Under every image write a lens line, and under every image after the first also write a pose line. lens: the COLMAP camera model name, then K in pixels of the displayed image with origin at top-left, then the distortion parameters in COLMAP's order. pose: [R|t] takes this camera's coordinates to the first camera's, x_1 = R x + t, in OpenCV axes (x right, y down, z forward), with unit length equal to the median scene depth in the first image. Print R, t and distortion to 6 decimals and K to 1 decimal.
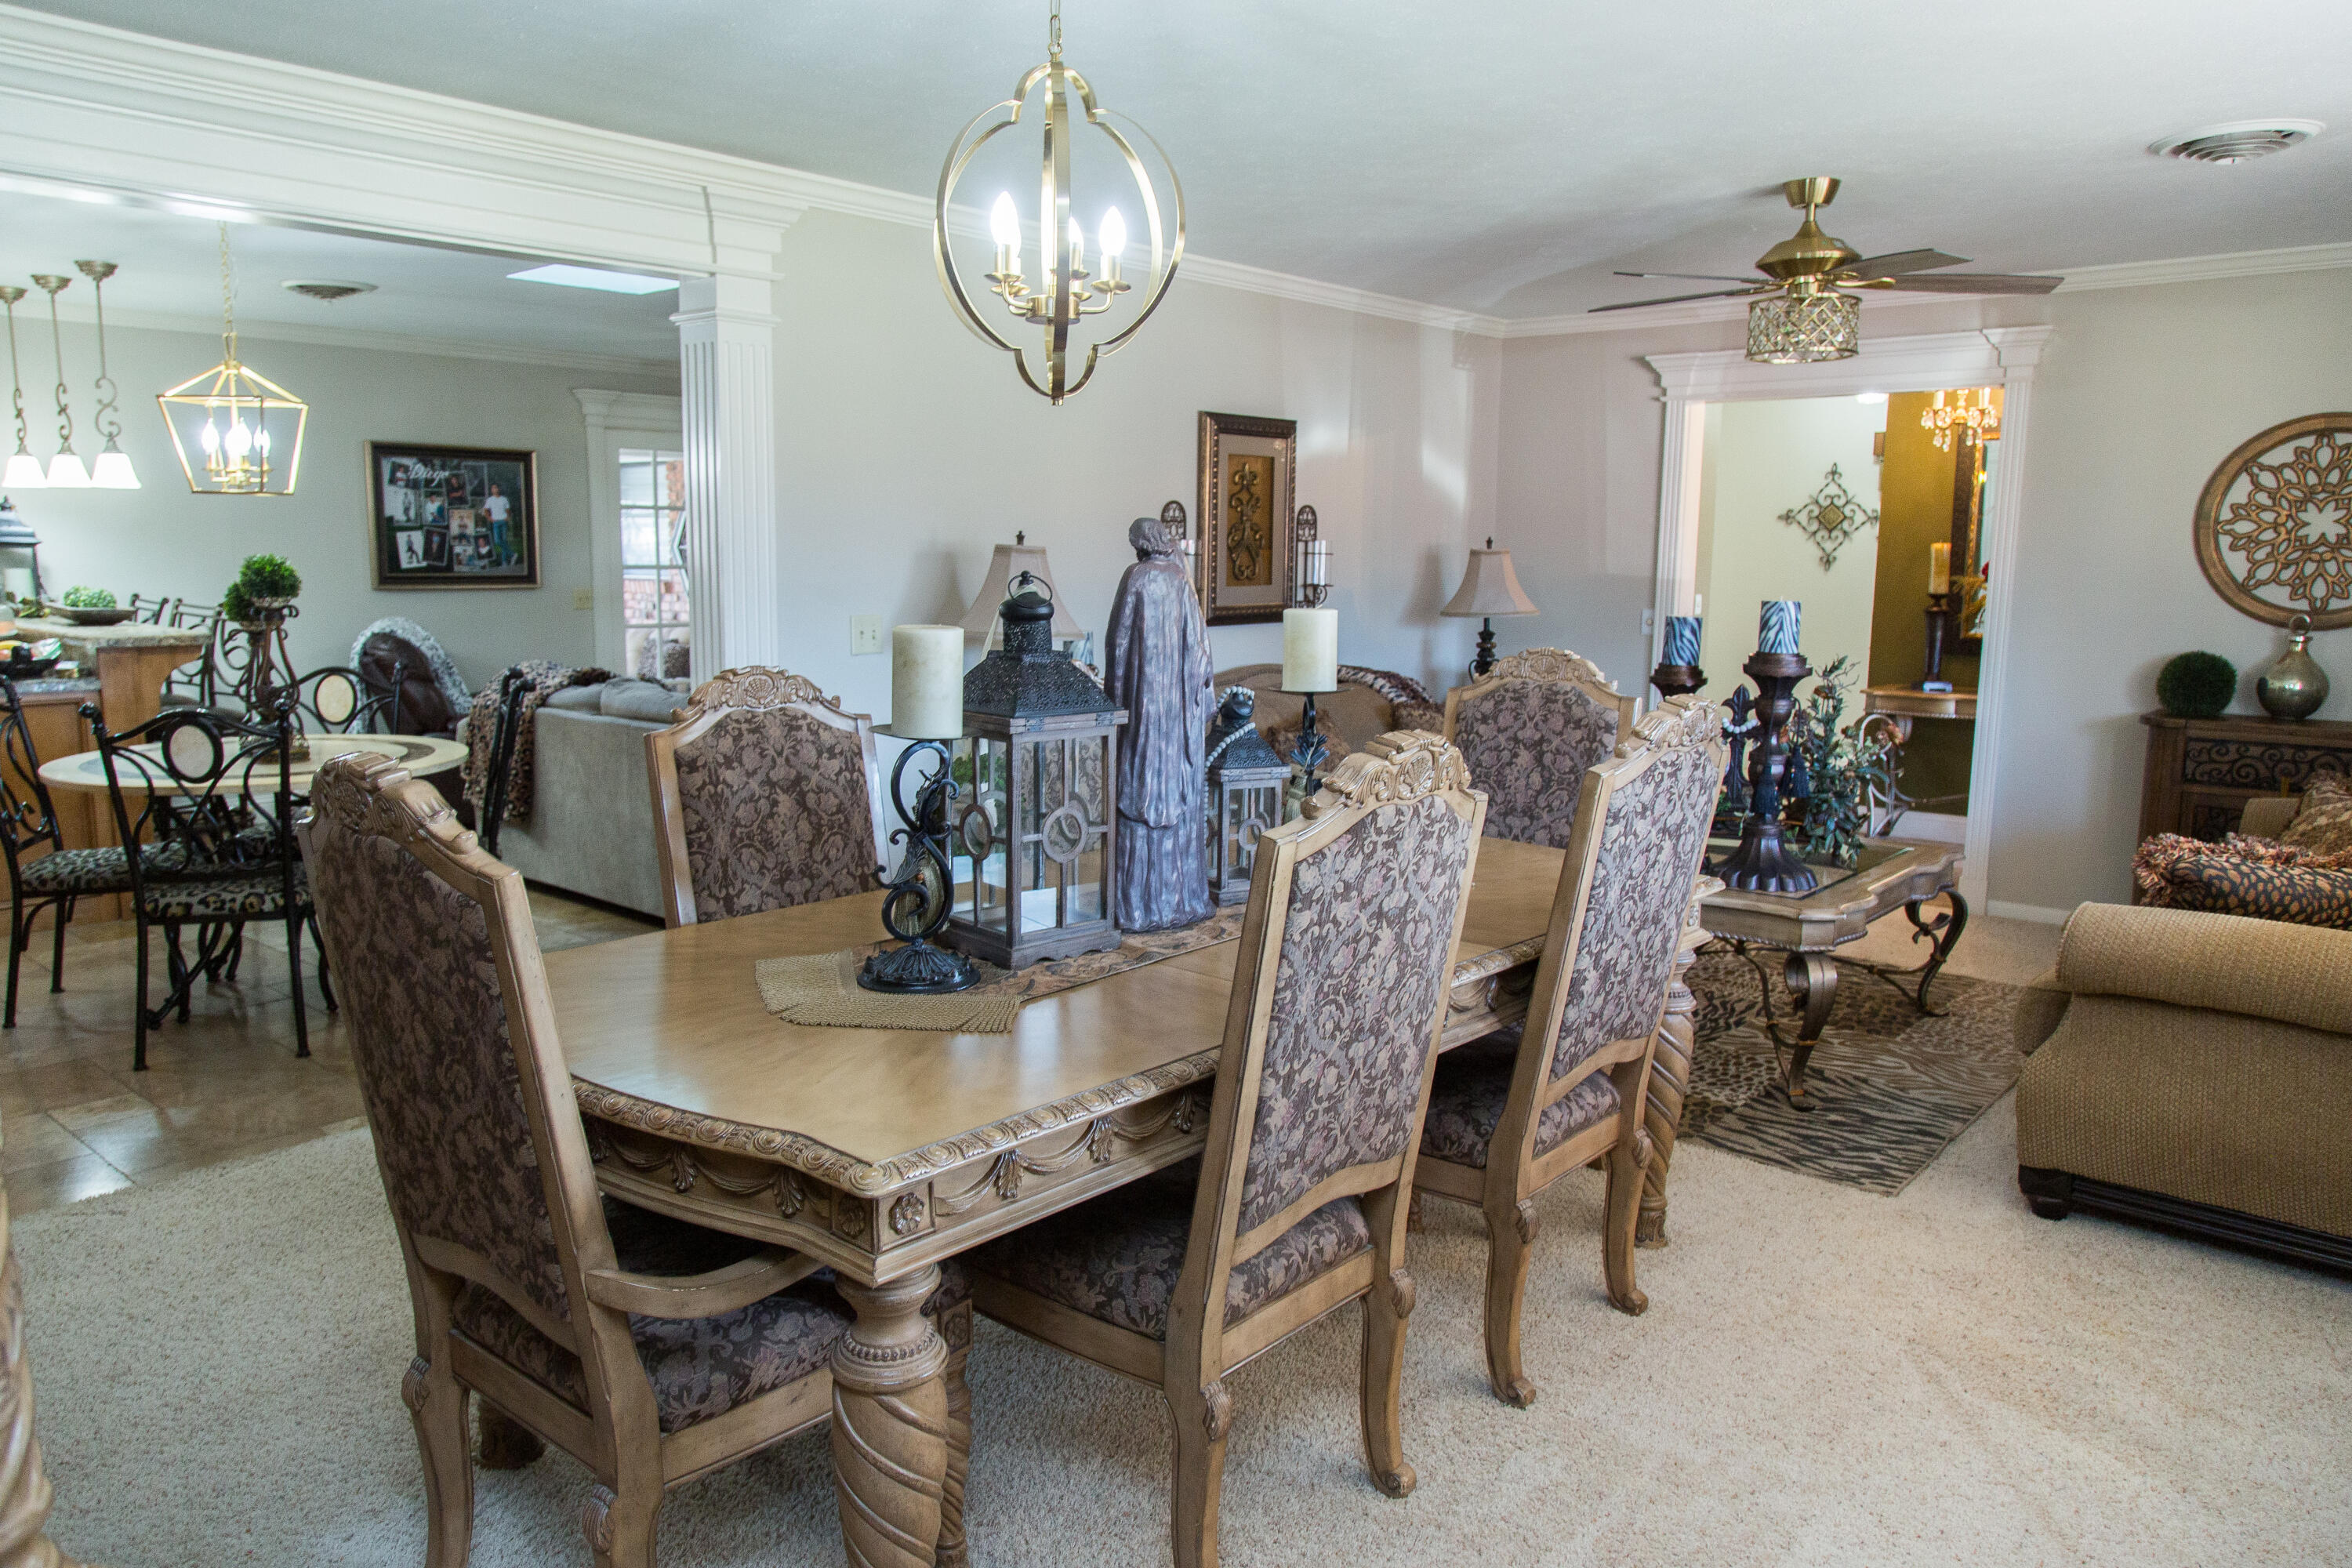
lens RADIAL K [[1559.3, 0, 1184.0], [0, 1559.3, 784.0], [0, 0, 1]] dist [-0.002076, 0.004459]
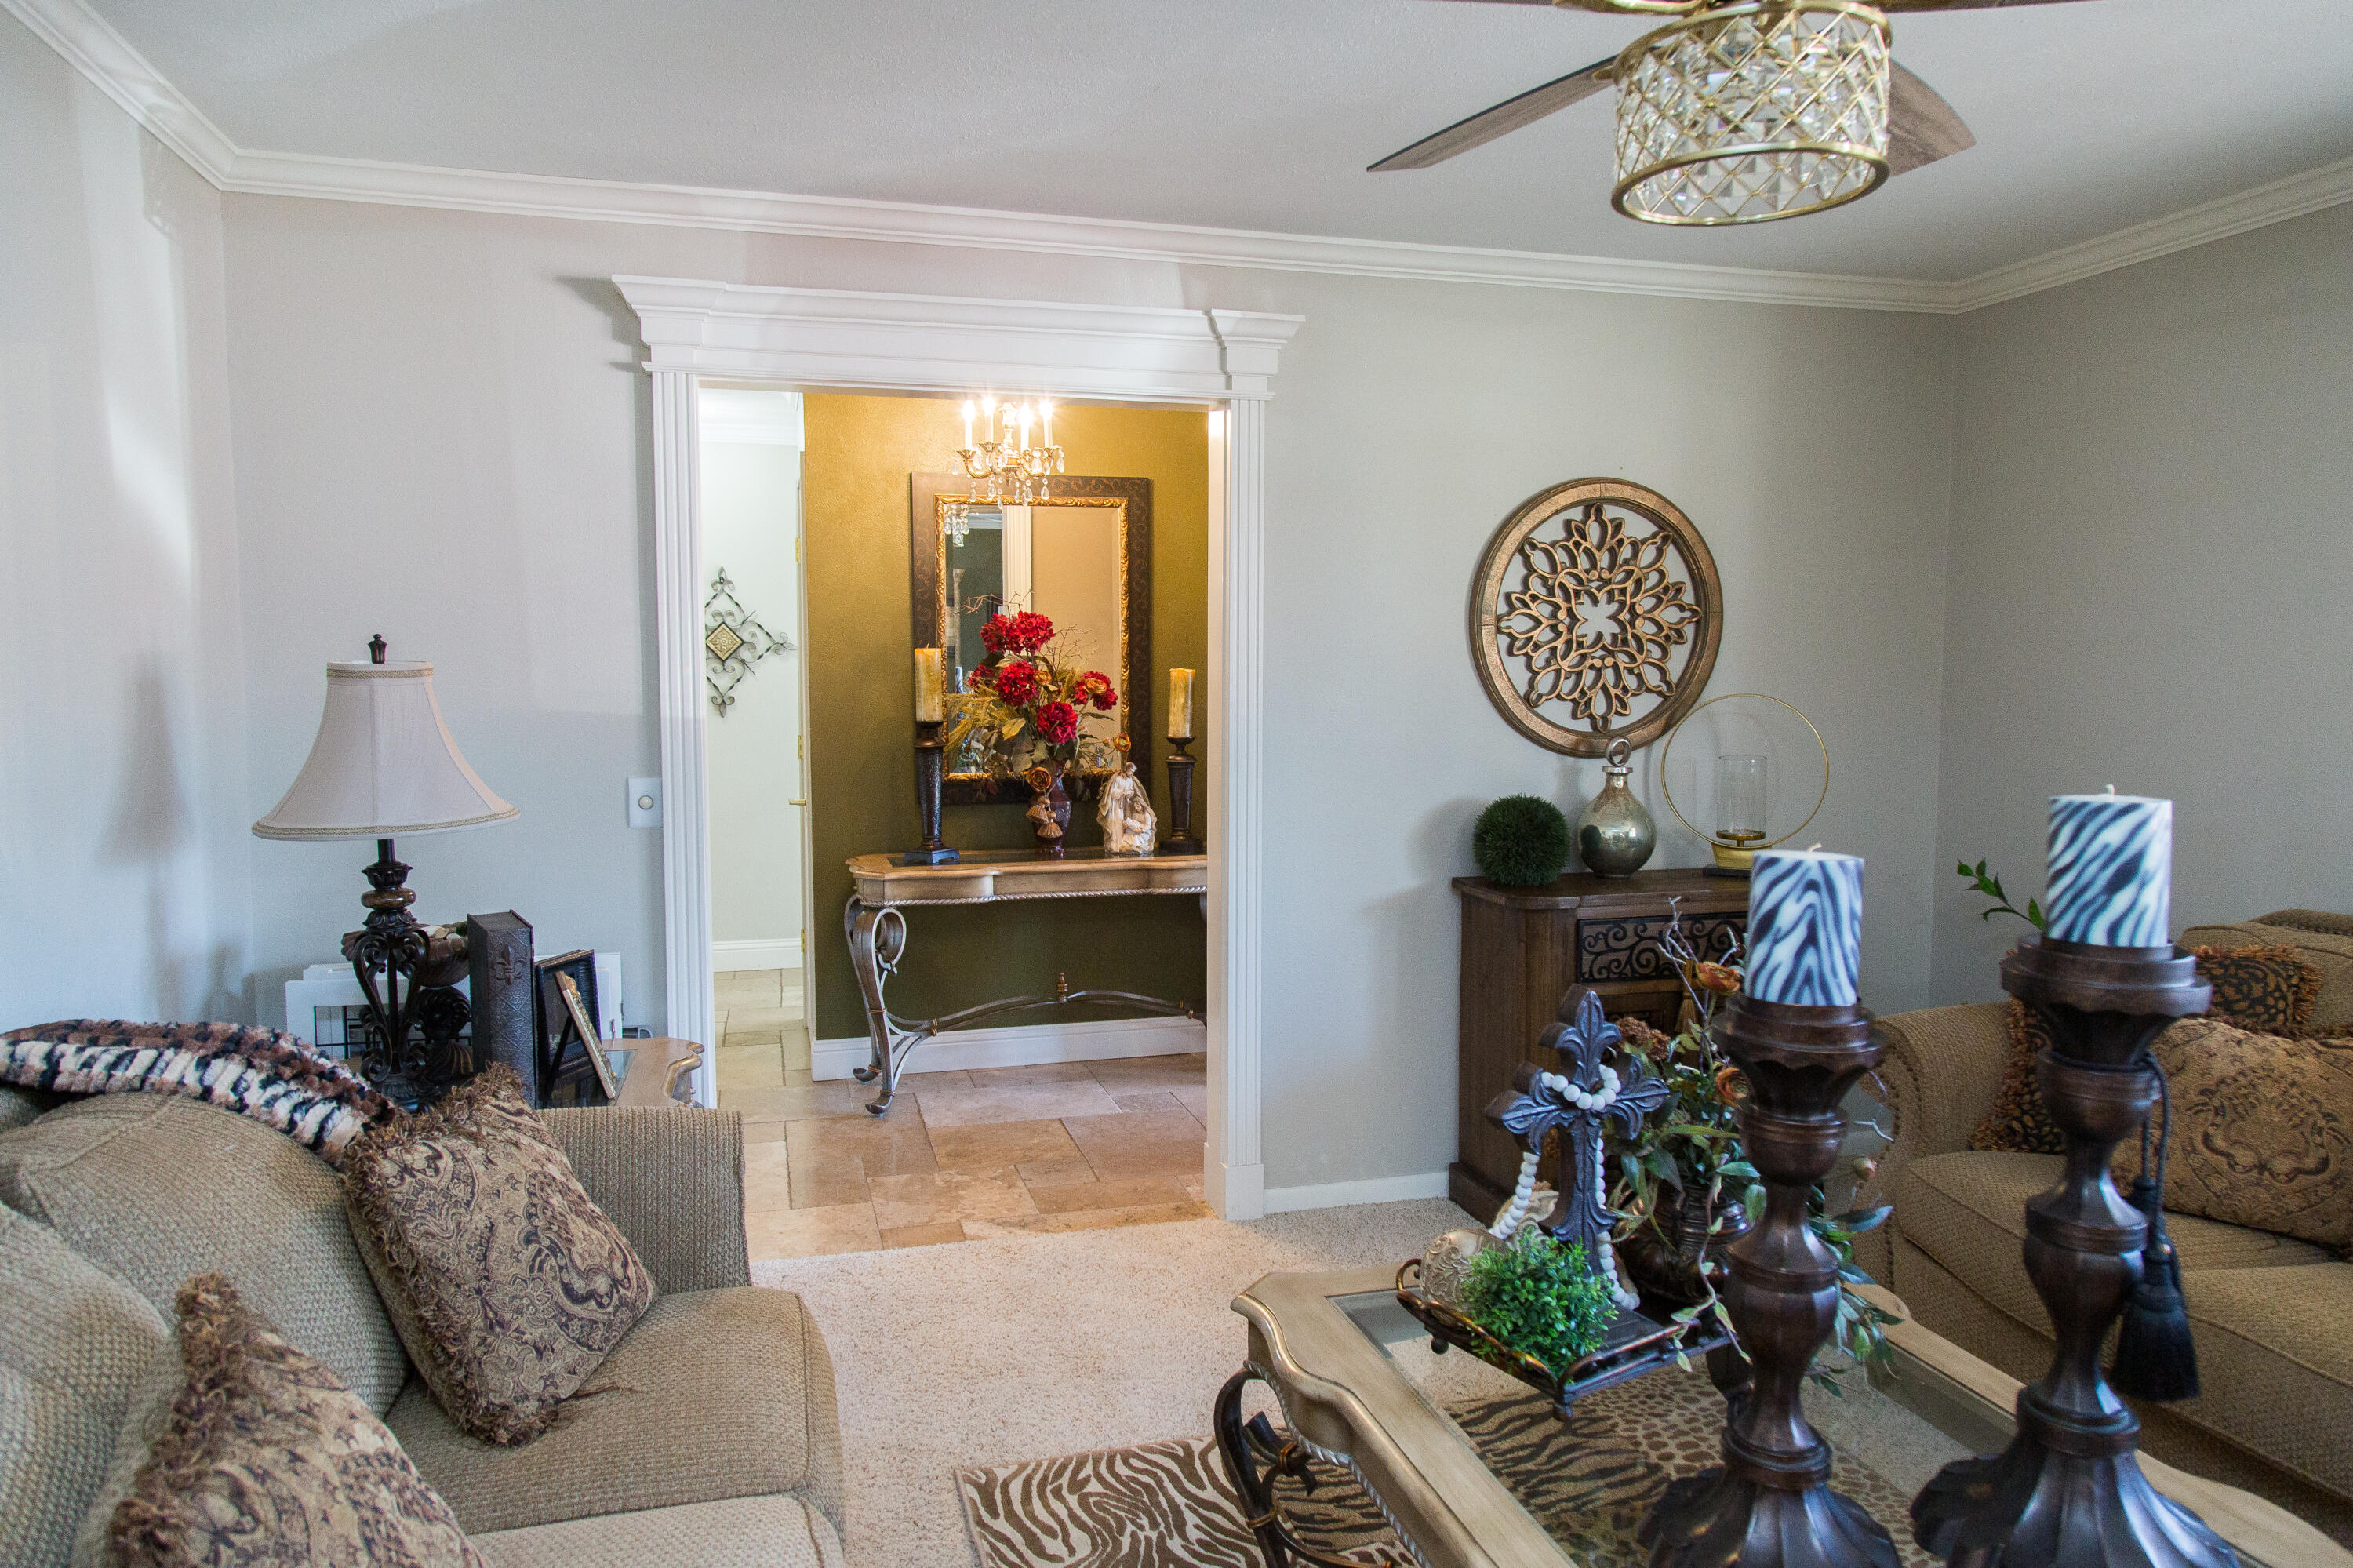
lens RADIAL K [[1560.0, 0, 1184.5], [0, 1560.0, 784.0], [0, 0, 1]] dist [-0.002076, 0.004459]
pose [[0.562734, -0.074711, 0.823255, -0.027839], [0.129546, 0.991572, 0.001435, -0.111830], [-0.816424, 0.105841, 0.567670, 0.722077]]
